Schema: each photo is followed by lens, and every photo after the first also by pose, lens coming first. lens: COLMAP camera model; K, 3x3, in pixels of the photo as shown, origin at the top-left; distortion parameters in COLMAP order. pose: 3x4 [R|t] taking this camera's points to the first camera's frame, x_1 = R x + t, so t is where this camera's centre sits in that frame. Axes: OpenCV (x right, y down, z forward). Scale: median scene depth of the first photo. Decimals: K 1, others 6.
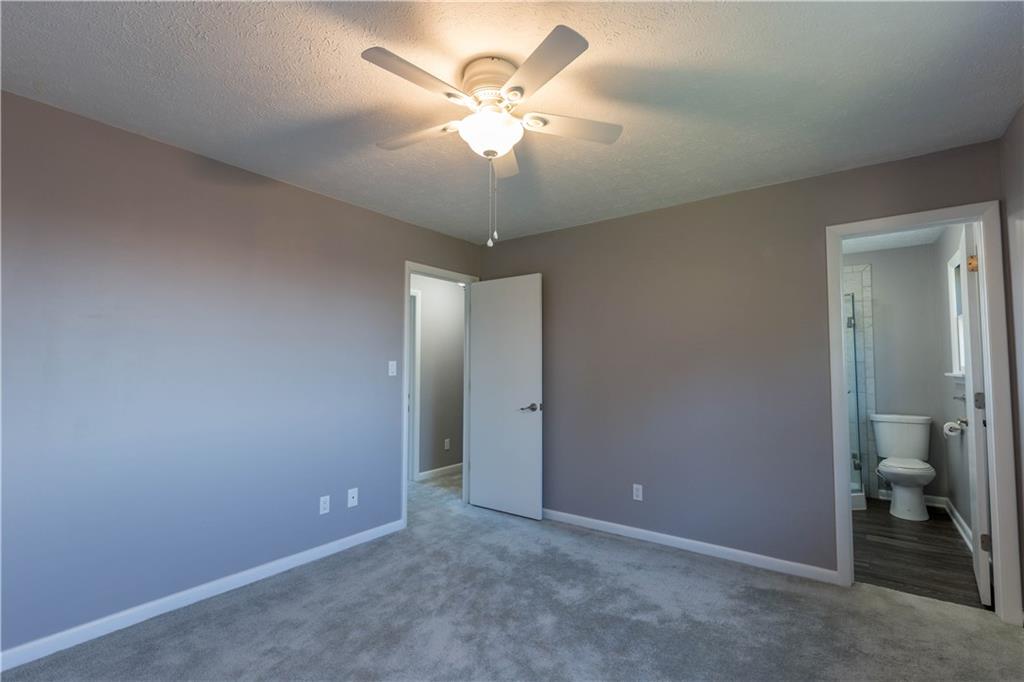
lens RADIAL K [[458.4, 0, 512.0], [0, 458.4, 341.0], [0, 0, 1]] dist [-0.000410, -0.014467]
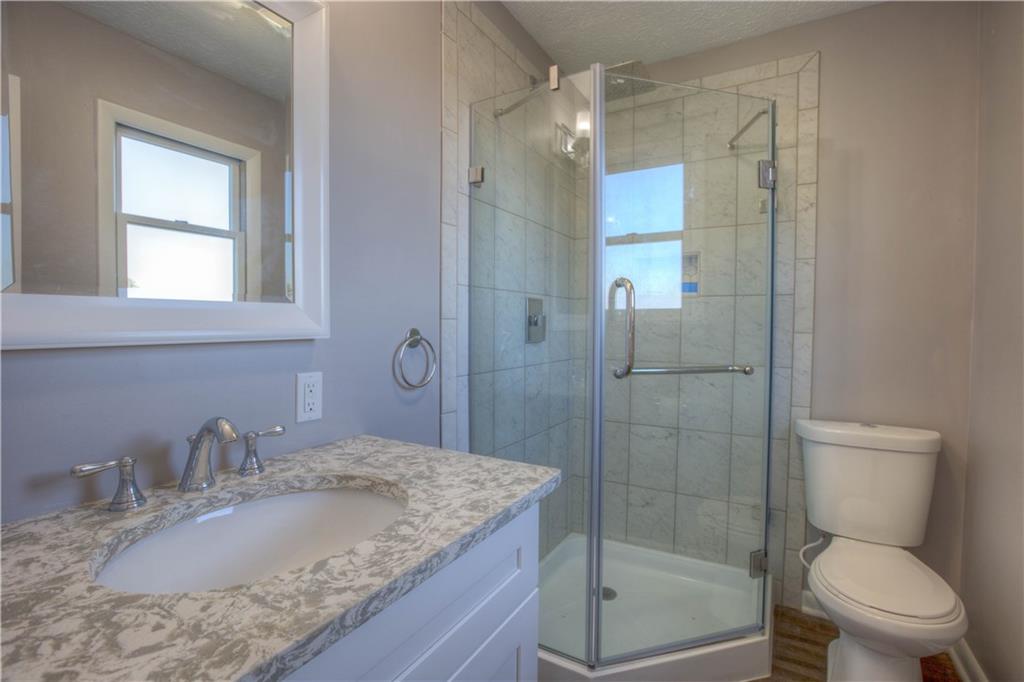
lens RADIAL K [[465.4, 0, 512.0], [0, 465.4, 341.0], [0, 0, 1]] dist [-0.025592, -0.015382]
pose [[0.993084, -0.000834, 0.117400, 0.476960], [-0.010282, 0.995514, 0.094053, 0.051908], [-0.116951, -0.094610, 0.988621, 0.621515]]
